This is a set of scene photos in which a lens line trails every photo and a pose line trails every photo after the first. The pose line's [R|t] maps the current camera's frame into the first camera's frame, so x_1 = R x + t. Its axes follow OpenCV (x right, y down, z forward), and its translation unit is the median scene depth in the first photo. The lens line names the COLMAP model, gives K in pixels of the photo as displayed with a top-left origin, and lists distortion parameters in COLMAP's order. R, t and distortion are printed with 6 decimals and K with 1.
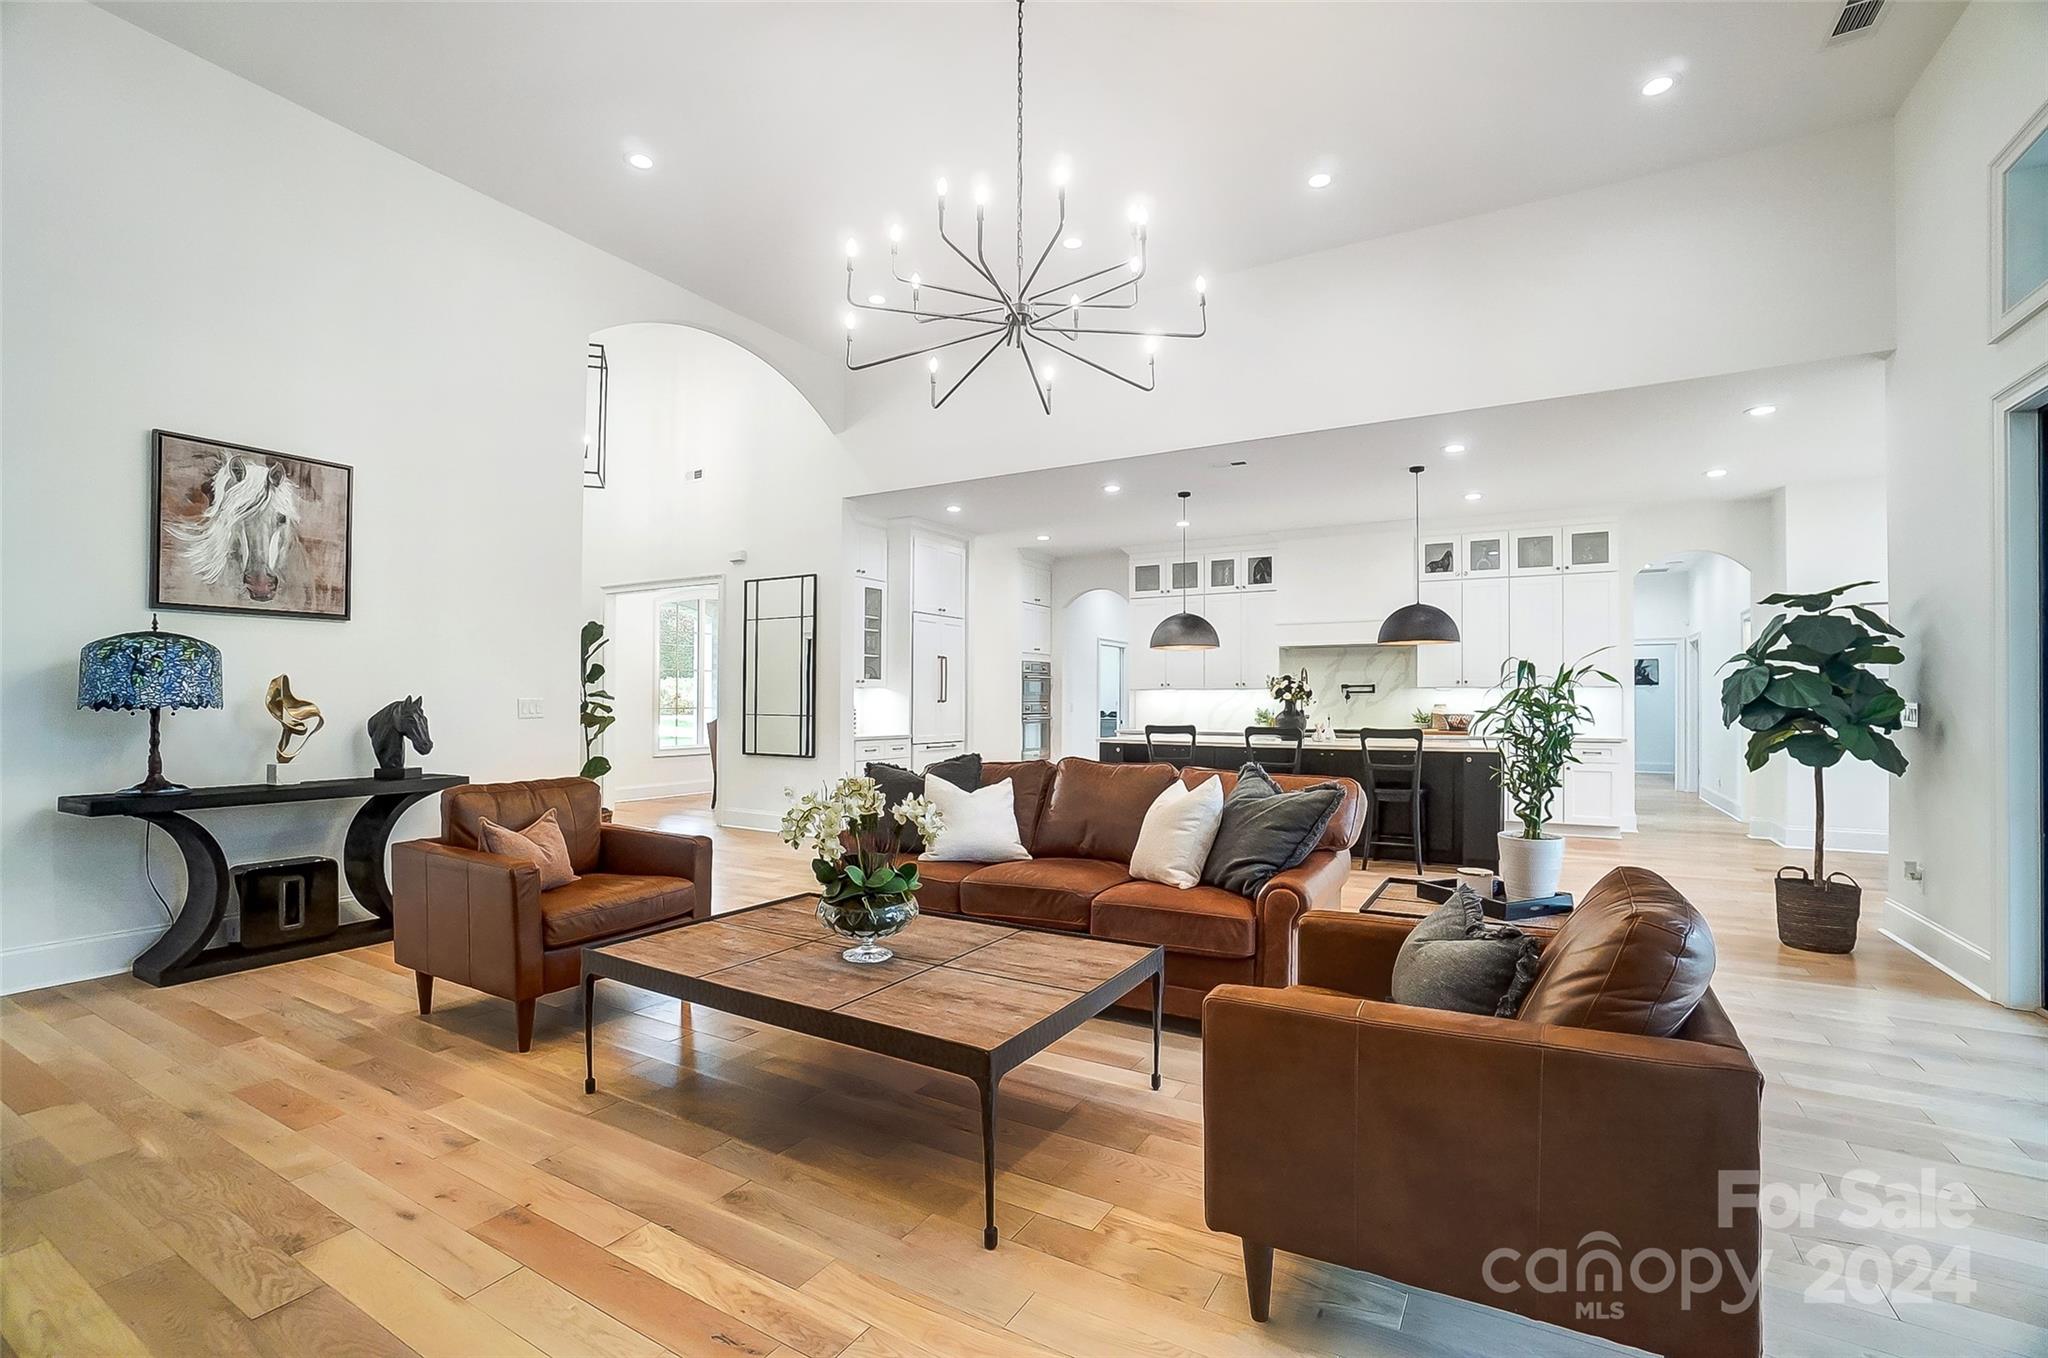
lens RADIAL K [[879.4, 0, 1061.8], [0, 879.4, 705.4], [0, 0, 1]] dist [-0.016728, 0.000030]
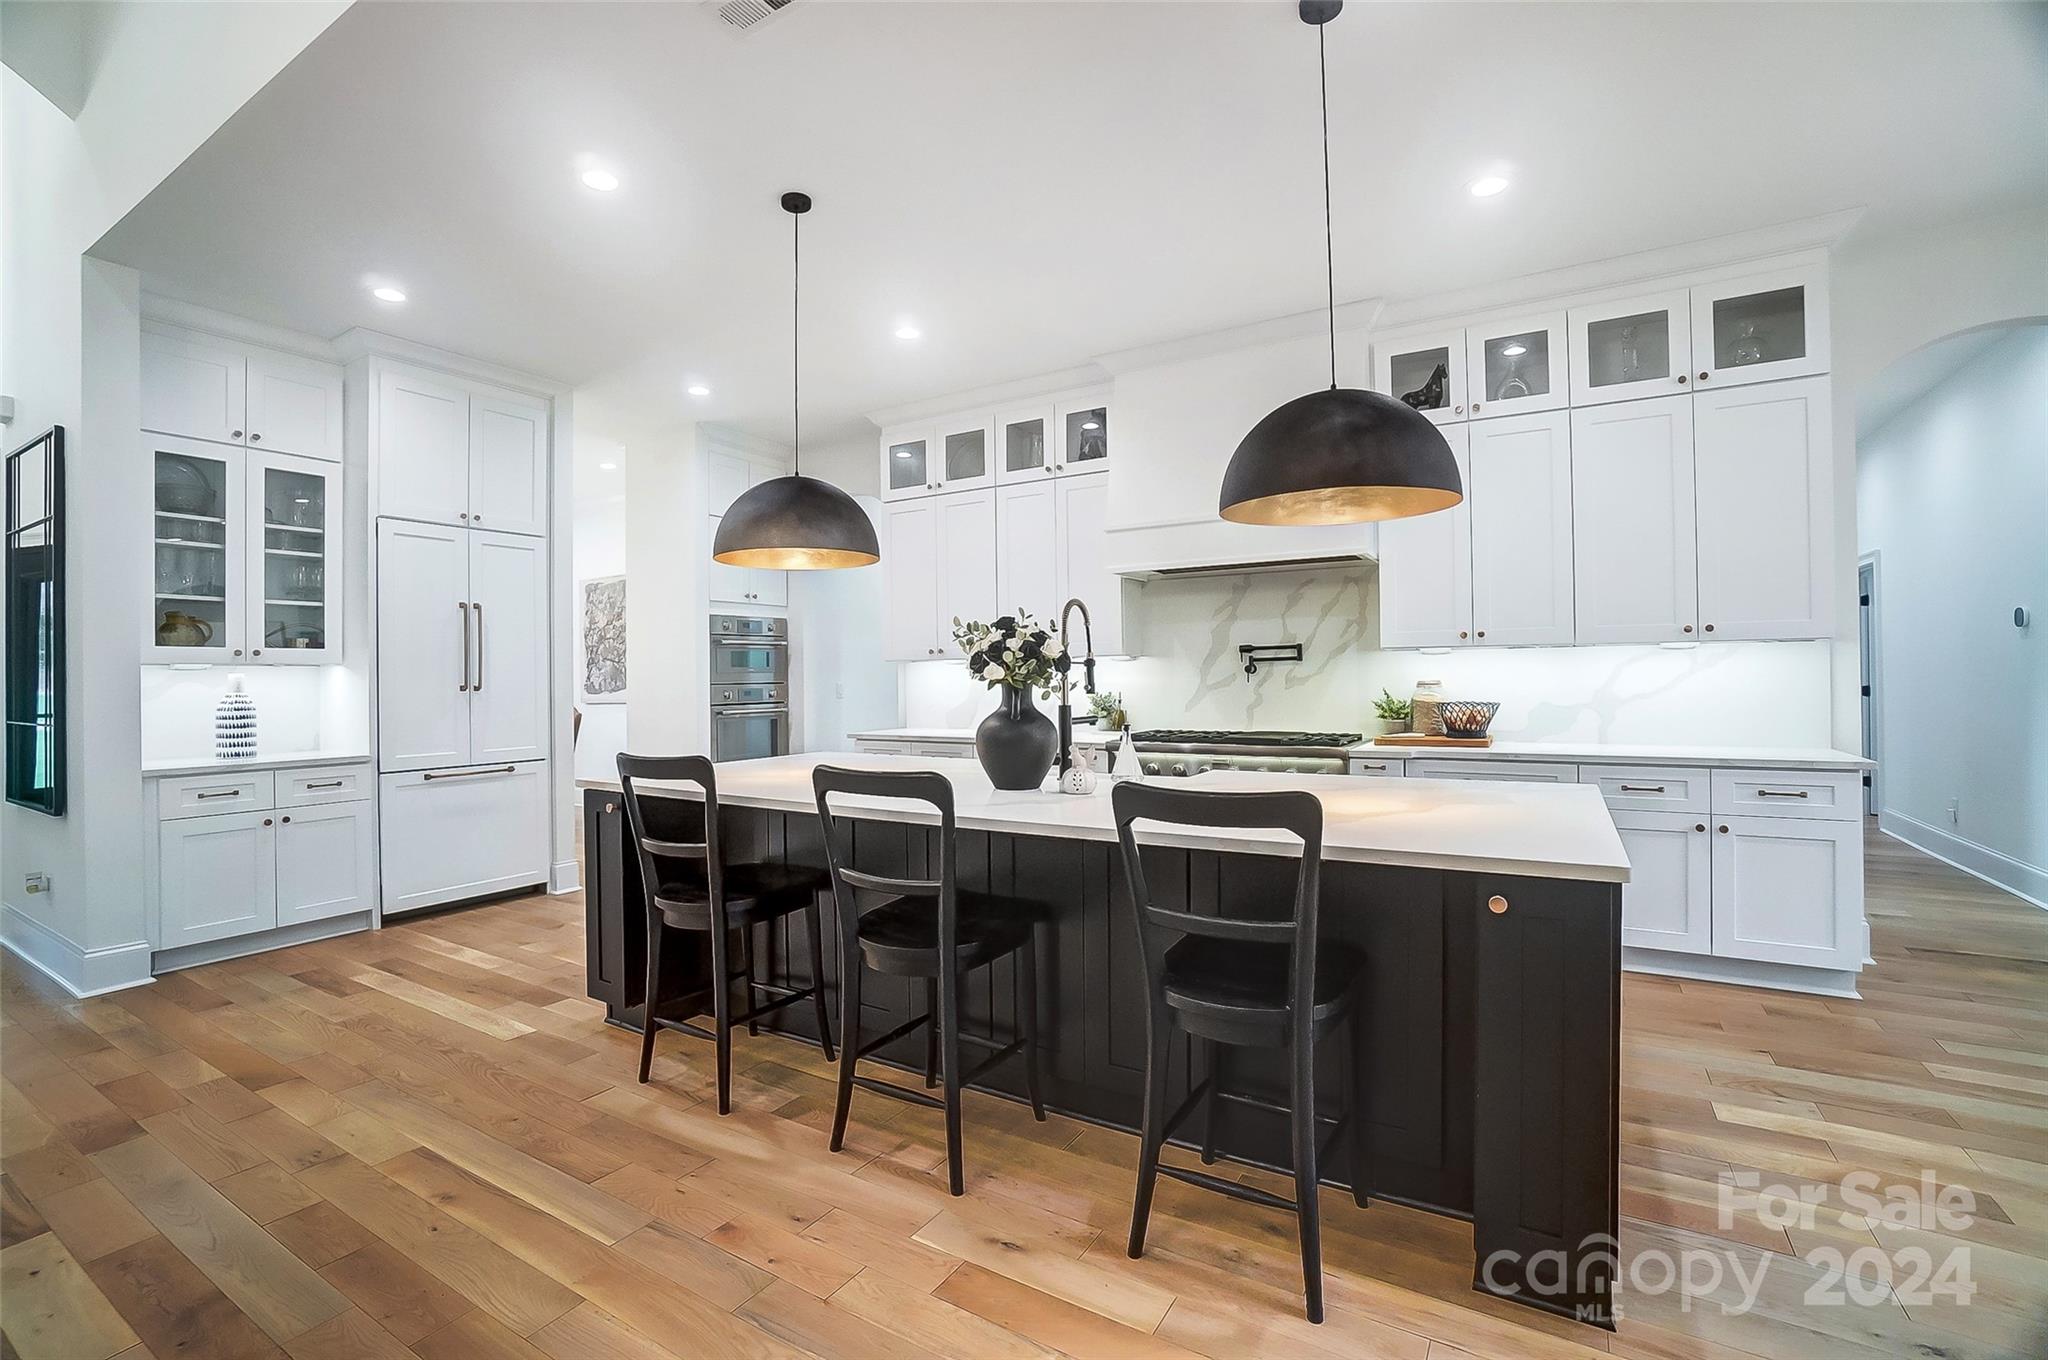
lens RADIAL K [[889.5, 0, 1024.0], [0, 889.5, 680.0], [0, 0, 1]] dist [-0.048786, 0.014690]
pose [[0.998854, -0.012754, -0.046121, 0.228057], [0.012794, 0.999918, 0.000563, -0.005472], [0.046111, -0.001152, 0.998936, 0.496850]]
